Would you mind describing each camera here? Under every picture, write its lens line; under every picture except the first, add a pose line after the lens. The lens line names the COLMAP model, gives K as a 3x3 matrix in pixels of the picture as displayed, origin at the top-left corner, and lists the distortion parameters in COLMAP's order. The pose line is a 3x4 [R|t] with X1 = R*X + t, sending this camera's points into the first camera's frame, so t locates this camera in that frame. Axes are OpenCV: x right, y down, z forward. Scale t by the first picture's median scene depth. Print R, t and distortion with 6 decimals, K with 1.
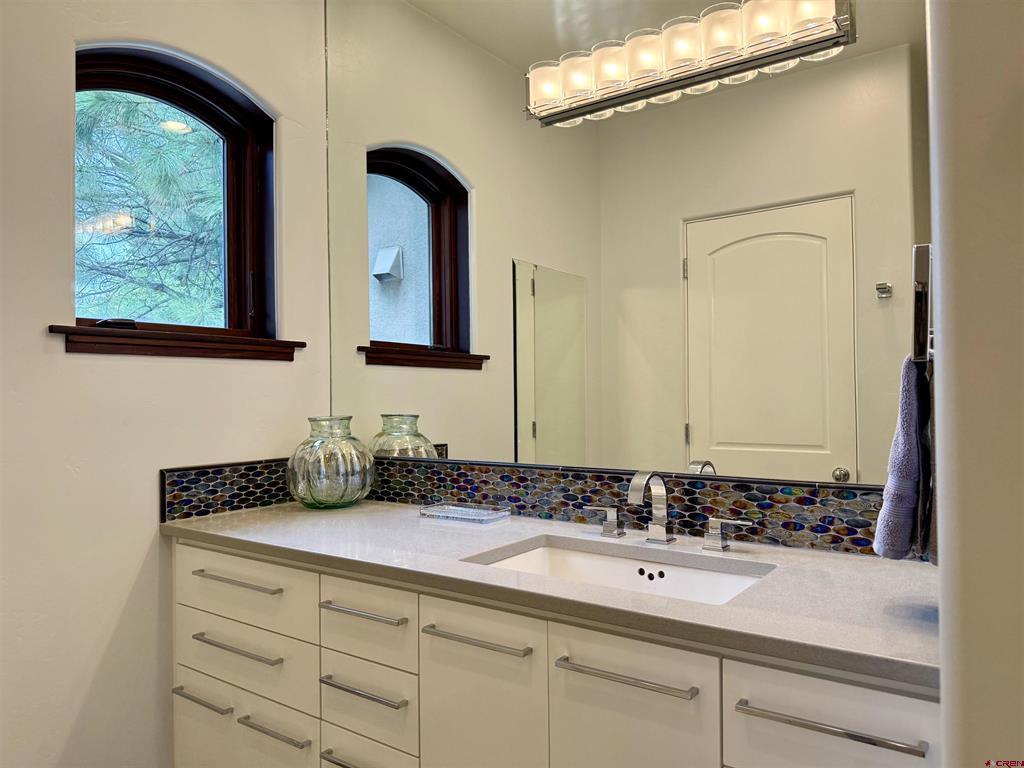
lens RADIAL K [[717.7, 0, 512.0], [0, 717.7, 384.0], [0, 0, 1]] dist [0.085065, -0.133980]
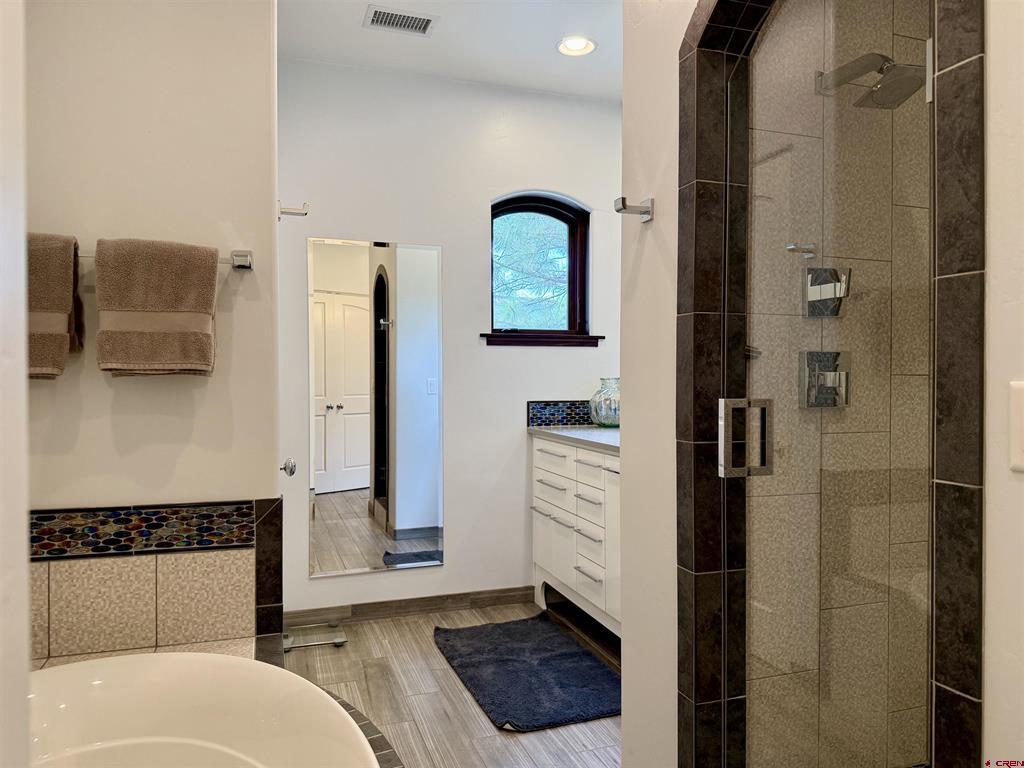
lens RADIAL K [[717.7, 0, 512.0], [0, 717.7, 384.0], [0, 0, 1]] dist [0.085065, -0.133980]
pose [[0.816270, 0.018014, -0.577390, 0.600226], [-0.001881, 0.999591, 0.028528, 0.010915], [0.577668, -0.022200, 0.815970, -0.626940]]
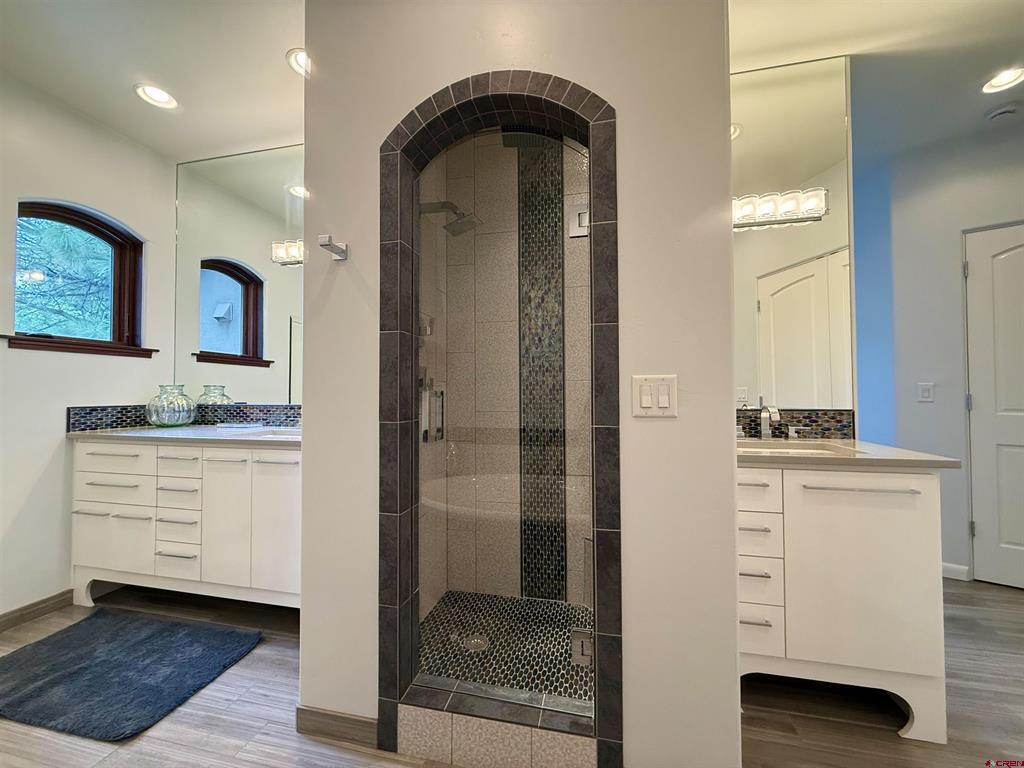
lens RADIAL K [[408.2, 0, 512.0], [0, 408.2, 384.0], [0, 0, 1]] dist [-0.000736, -0.000081]
pose [[0.922216, 0.018376, 0.386239, 0.217059], [-0.015121, 0.999820, -0.011464, 0.042689], [-0.386380, 0.004732, 0.922328, -0.520023]]
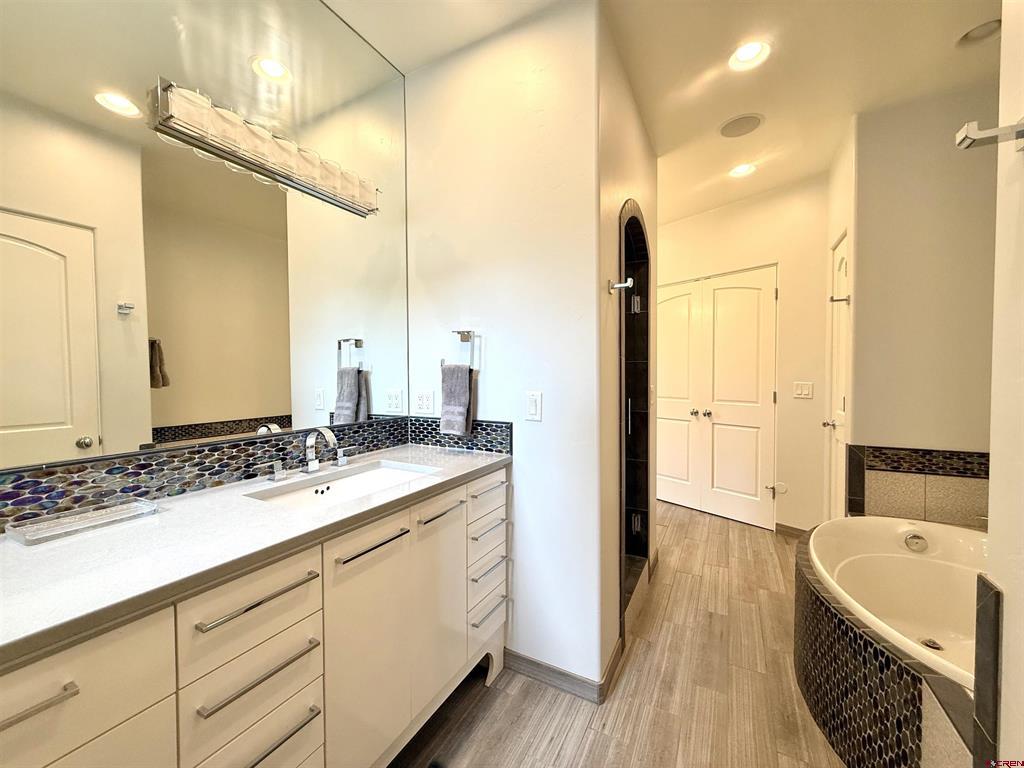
lens RADIAL K [[408.2, 0, 512.0], [0, 408.2, 384.0], [0, 0, 1]] dist [-0.000736, -0.000081]
pose [[-0.130875, -0.013752, 0.991304, -0.573554], [-0.005751, 0.999897, 0.013112, 0.006012], [-0.991382, -0.003985, -0.130940, 0.519131]]
